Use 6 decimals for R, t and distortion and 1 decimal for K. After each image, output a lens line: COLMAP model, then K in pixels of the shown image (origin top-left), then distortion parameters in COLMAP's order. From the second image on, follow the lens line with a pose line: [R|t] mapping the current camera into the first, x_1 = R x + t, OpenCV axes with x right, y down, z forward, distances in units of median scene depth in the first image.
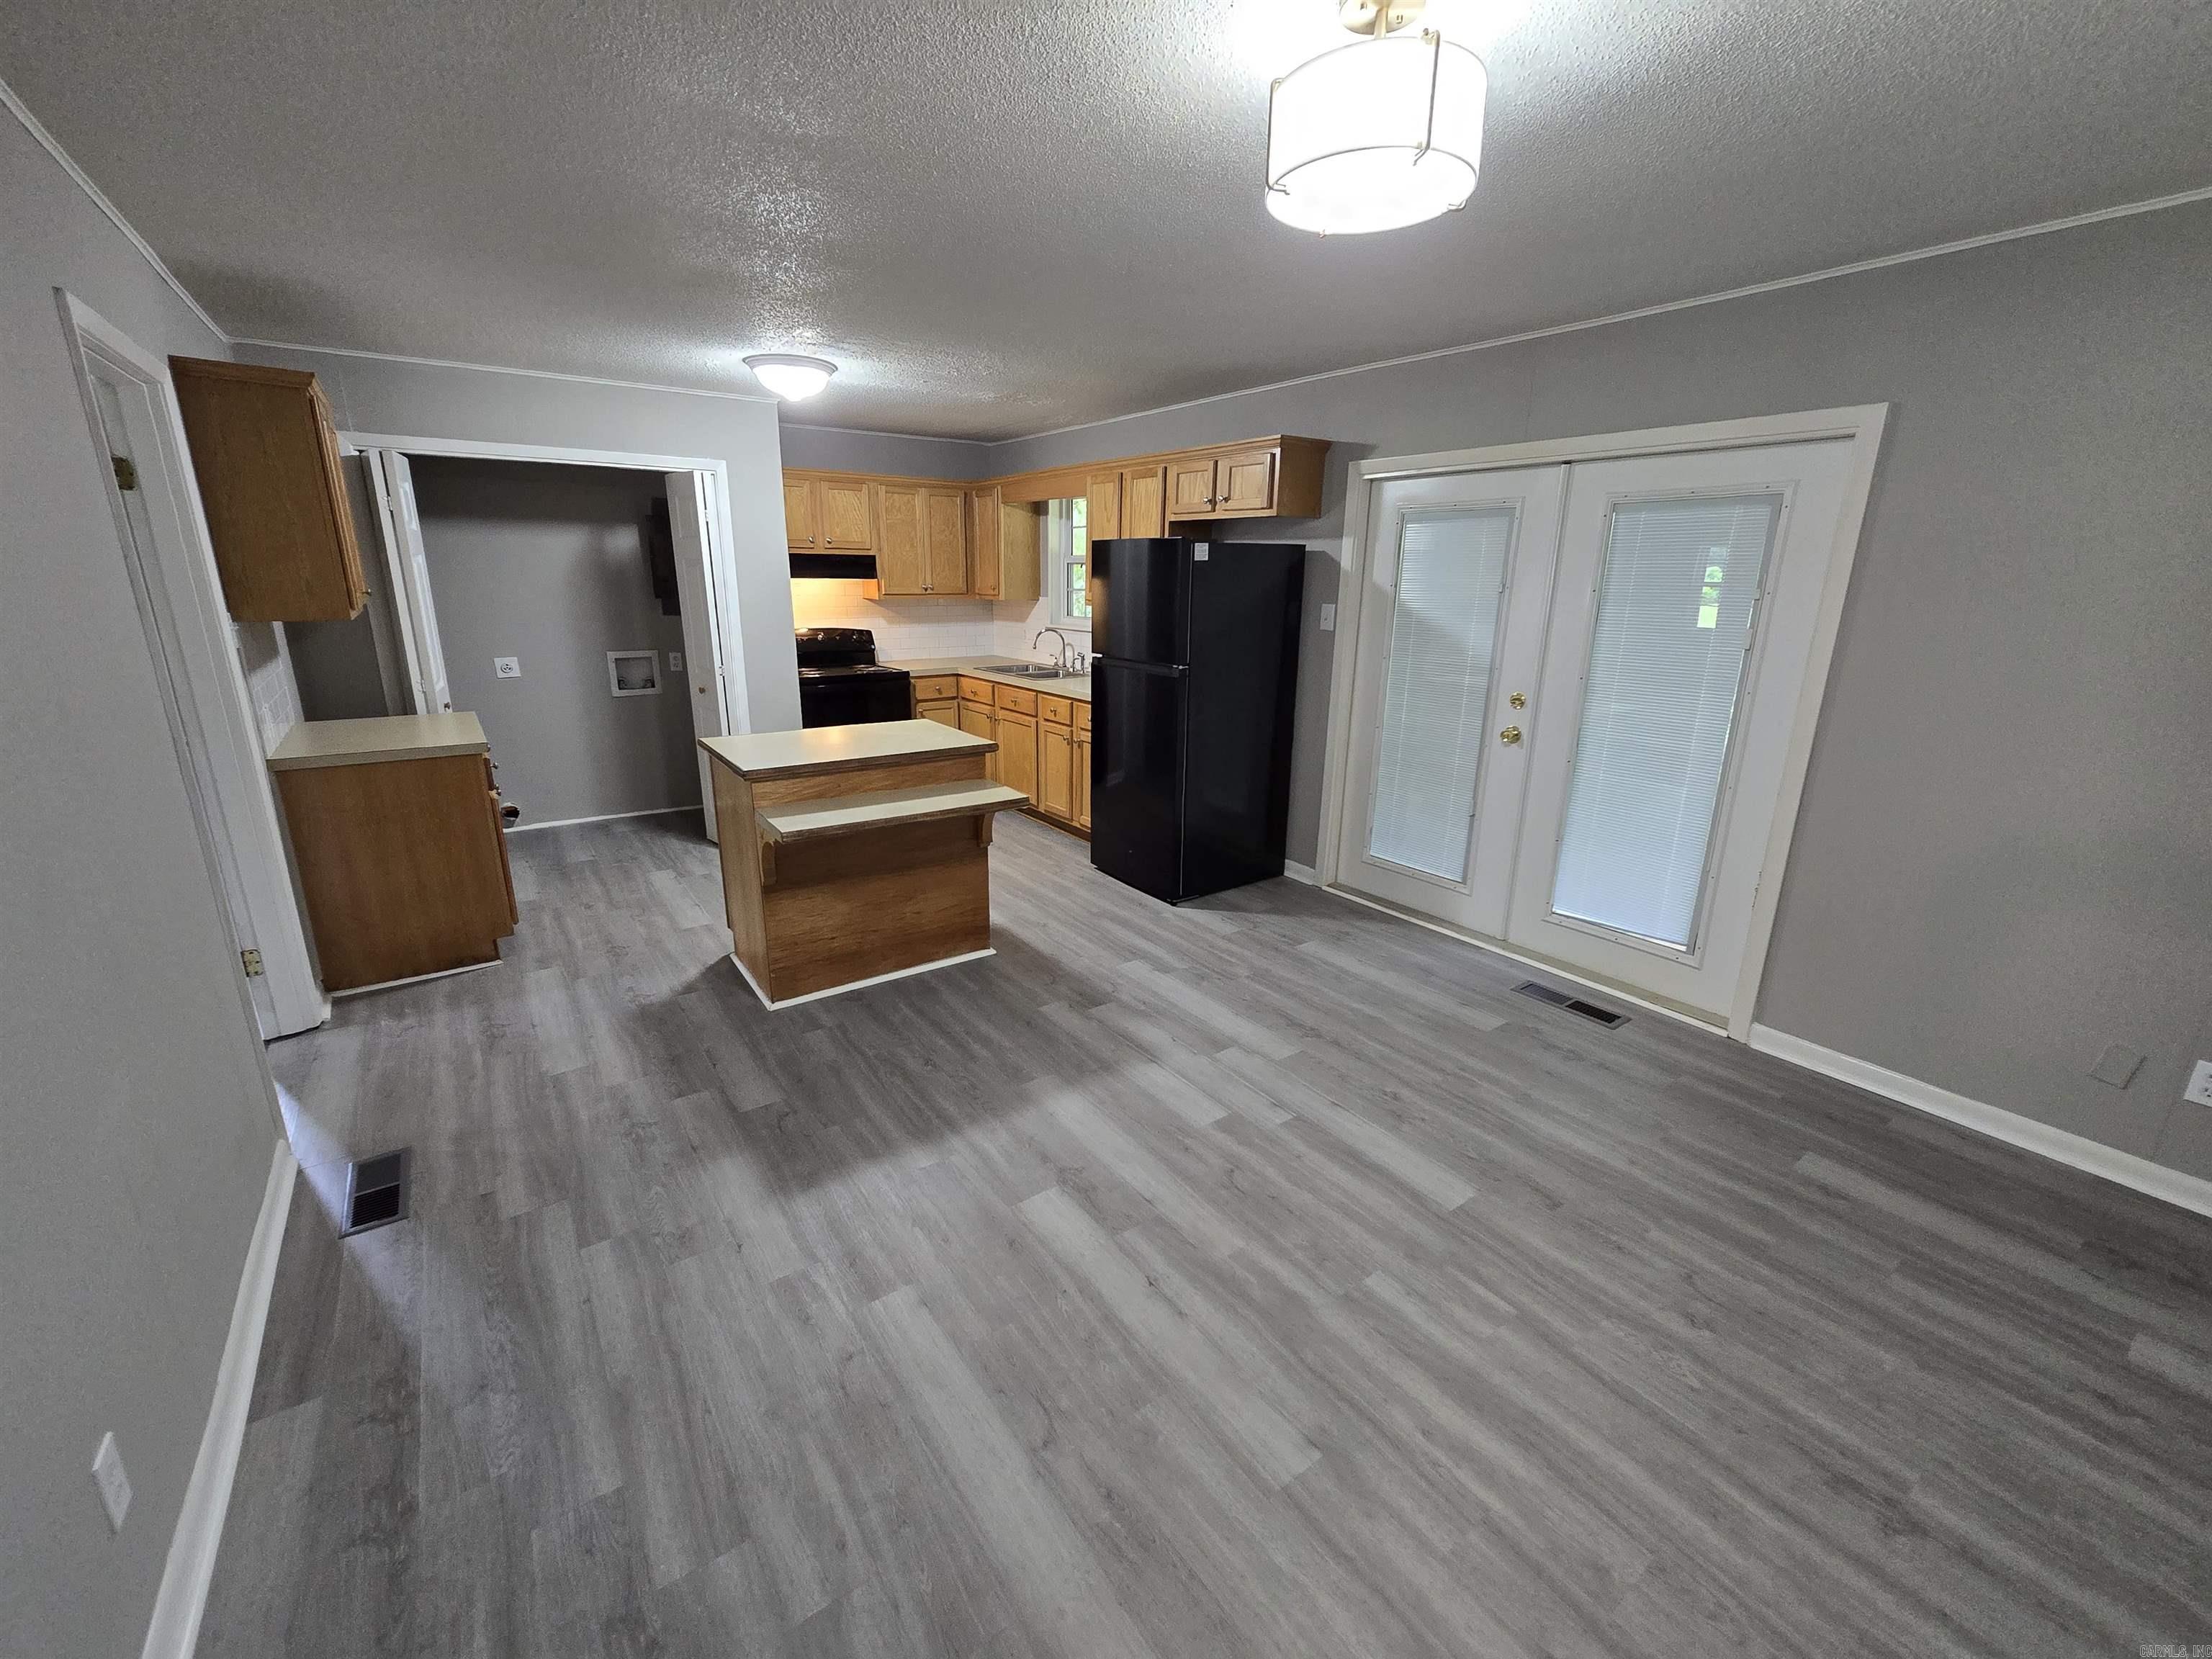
lens RADIAL K [[902.6, 0, 1104.4], [0, 902.6, 830.8], [0, 0, 1]] dist [0.001753, 0.000509]
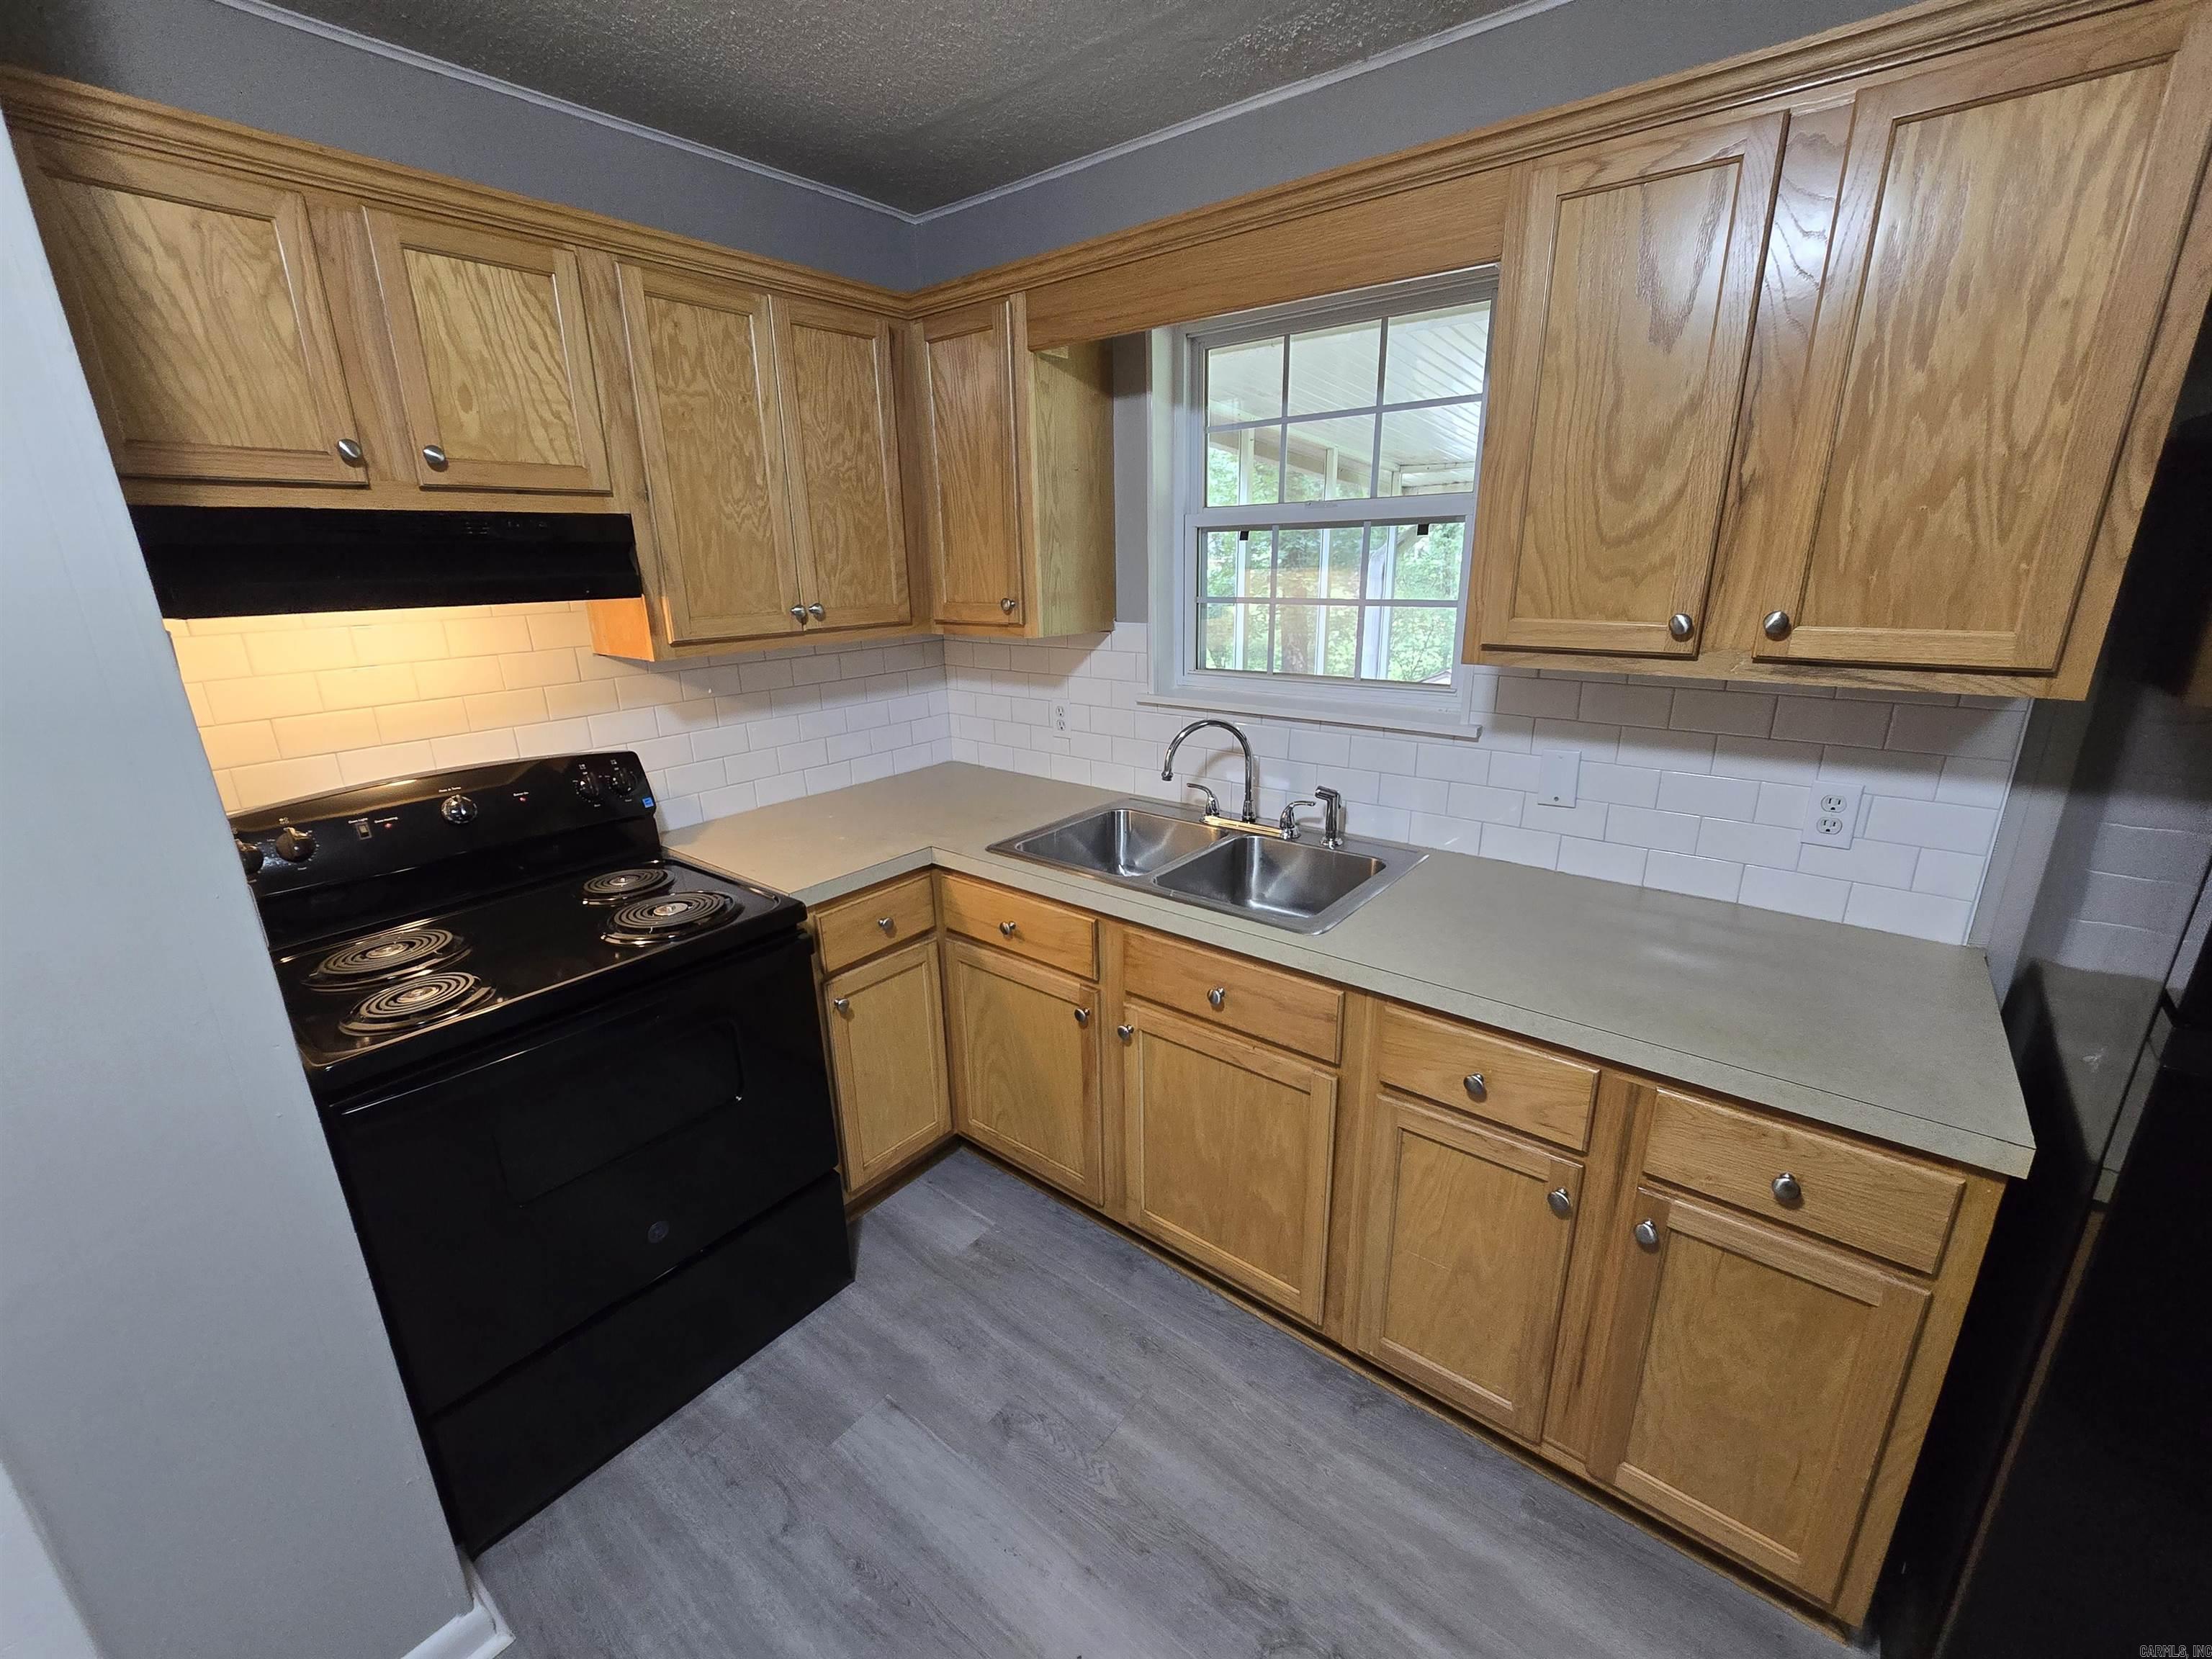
lens RADIAL K [[902.6, 0, 1104.5], [0, 902.6, 830.6], [0, 0, 1]] dist [0.001753, 0.000509]
pose [[0.962586, -0.107342, 0.248808, -0.302489], [0.102548, 0.994207, 0.032192, -0.314760], [-0.250823, -0.005473, 0.968018, 1.082062]]
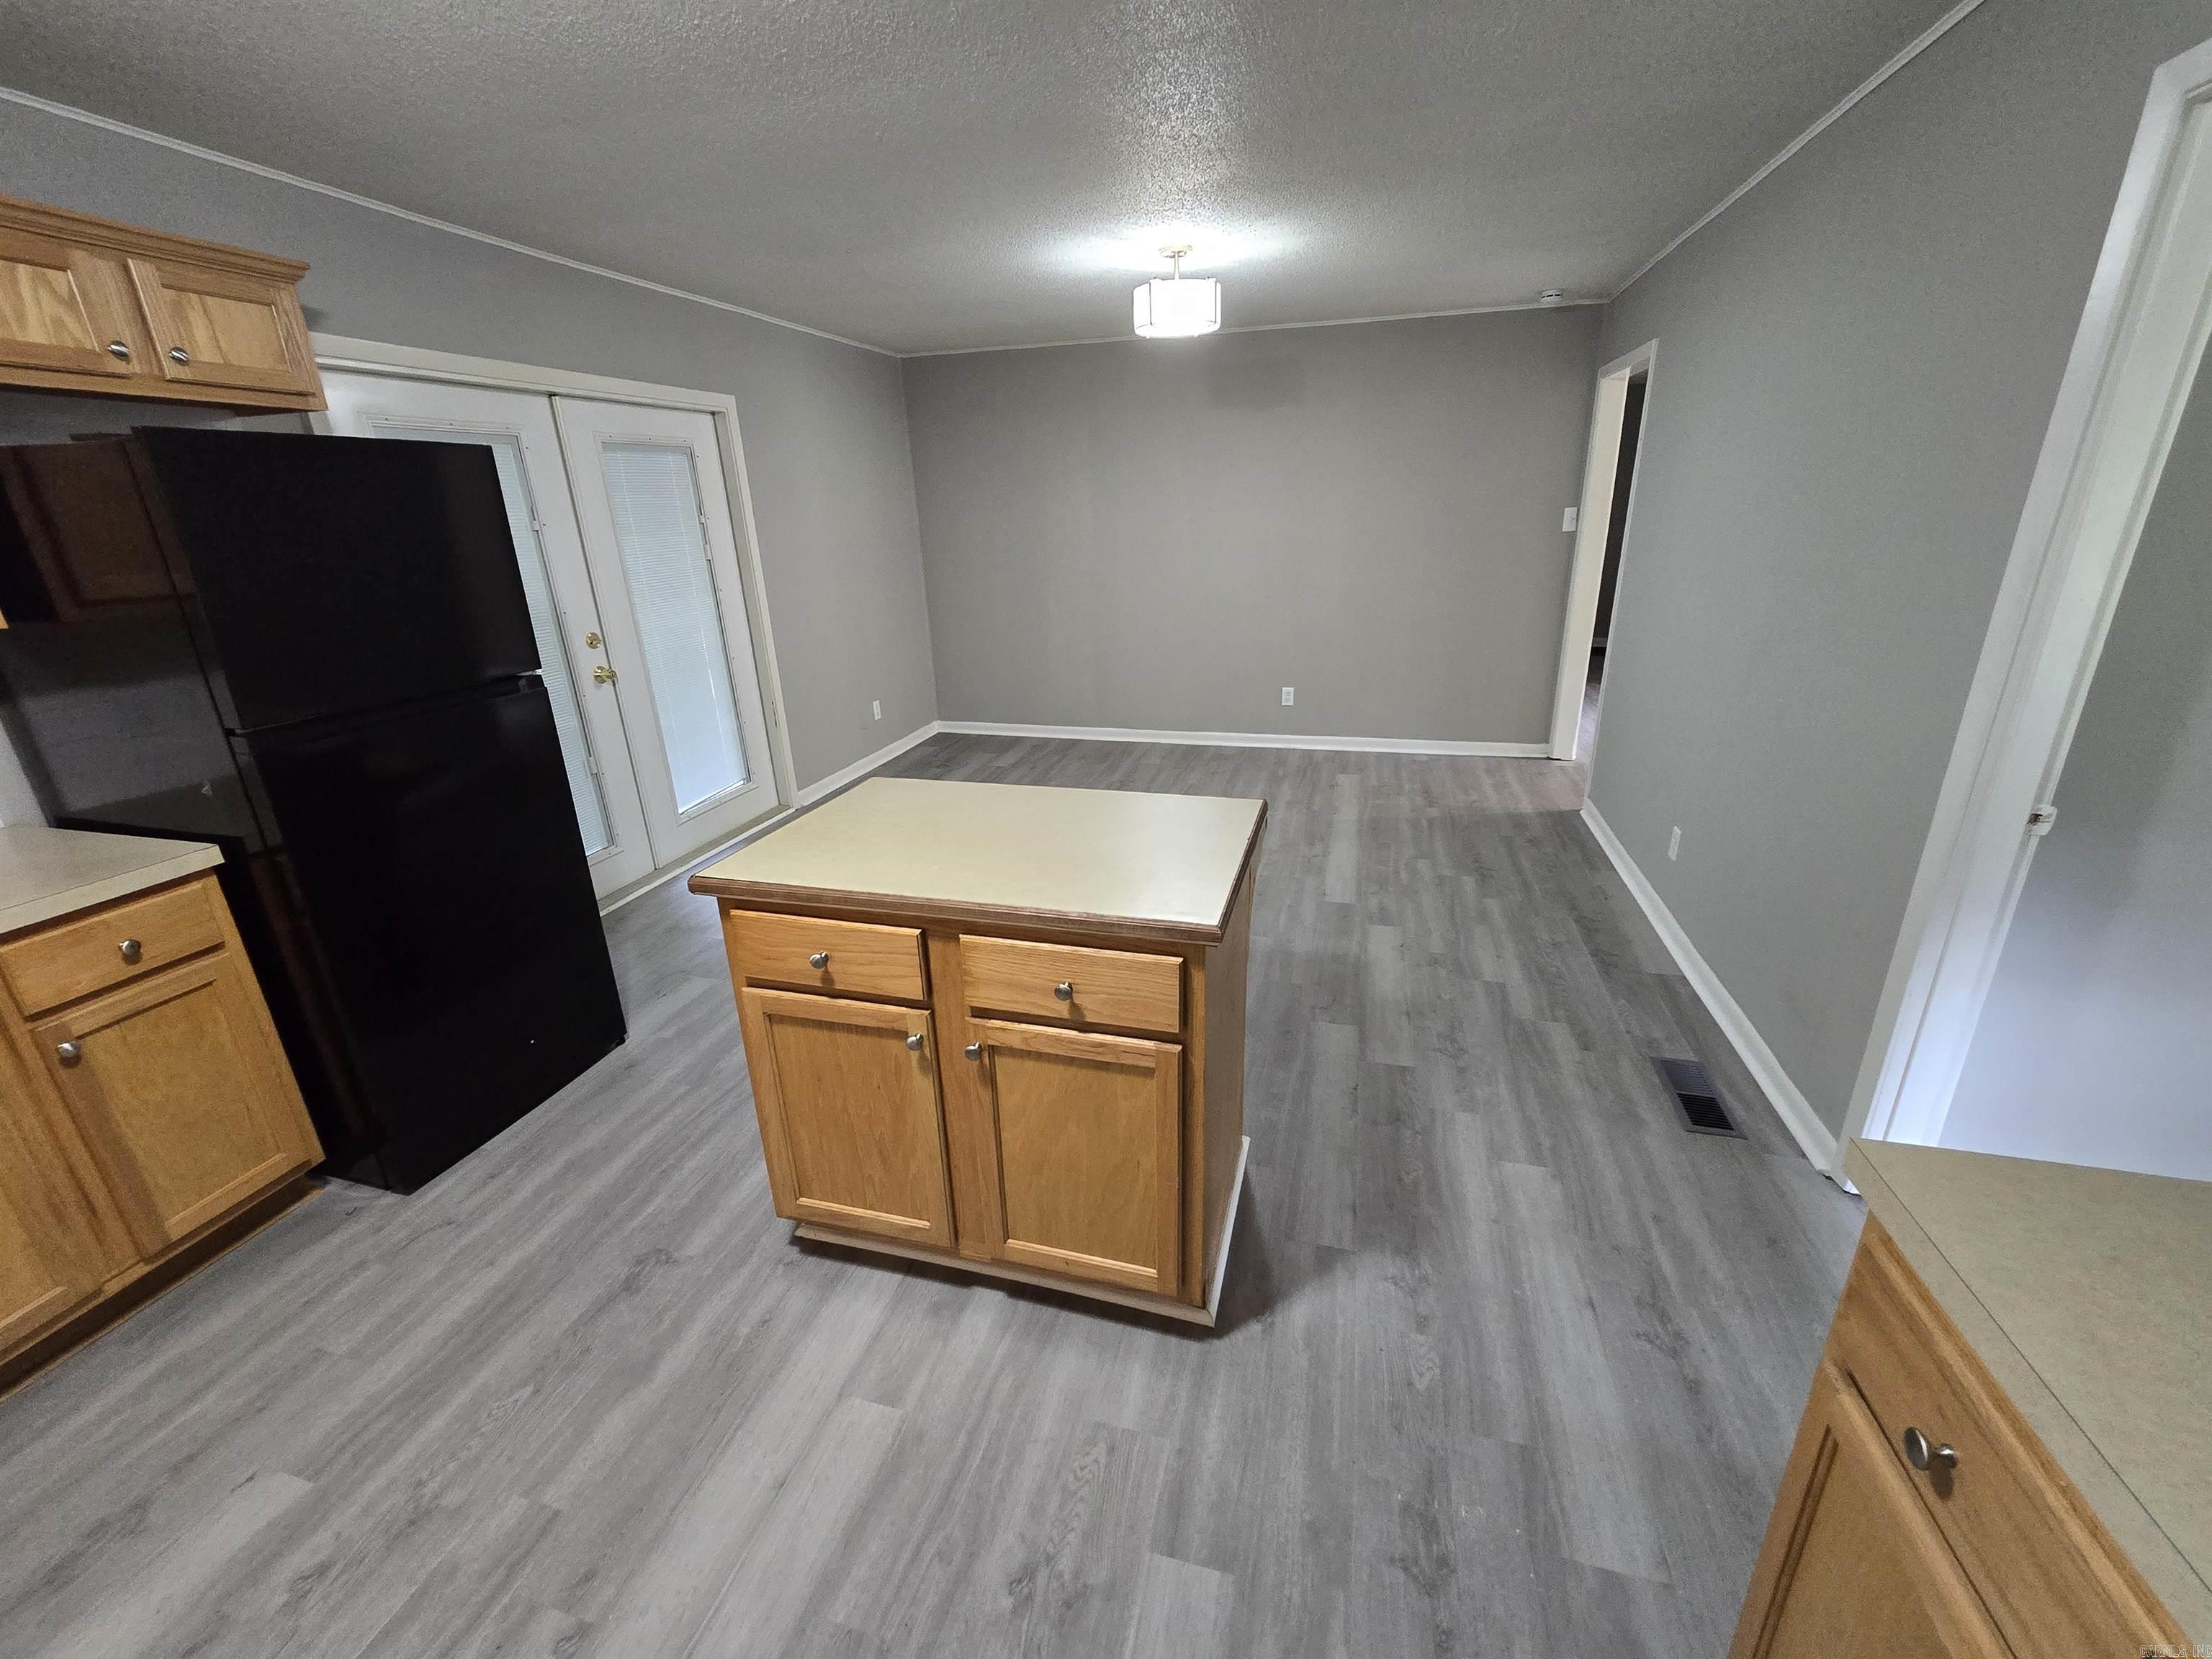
lens RADIAL K [[902.6, 0, 1096.9], [0, 902.6, 826.5], [0, 0, 1]] dist [0.001753, 0.000509]
pose [[-0.623986, -0.254472, 0.738841, -0.657410], [0.239260, 0.837868, 0.490645, -0.322825], [-0.743906, 0.482930, -0.461933, 1.134596]]
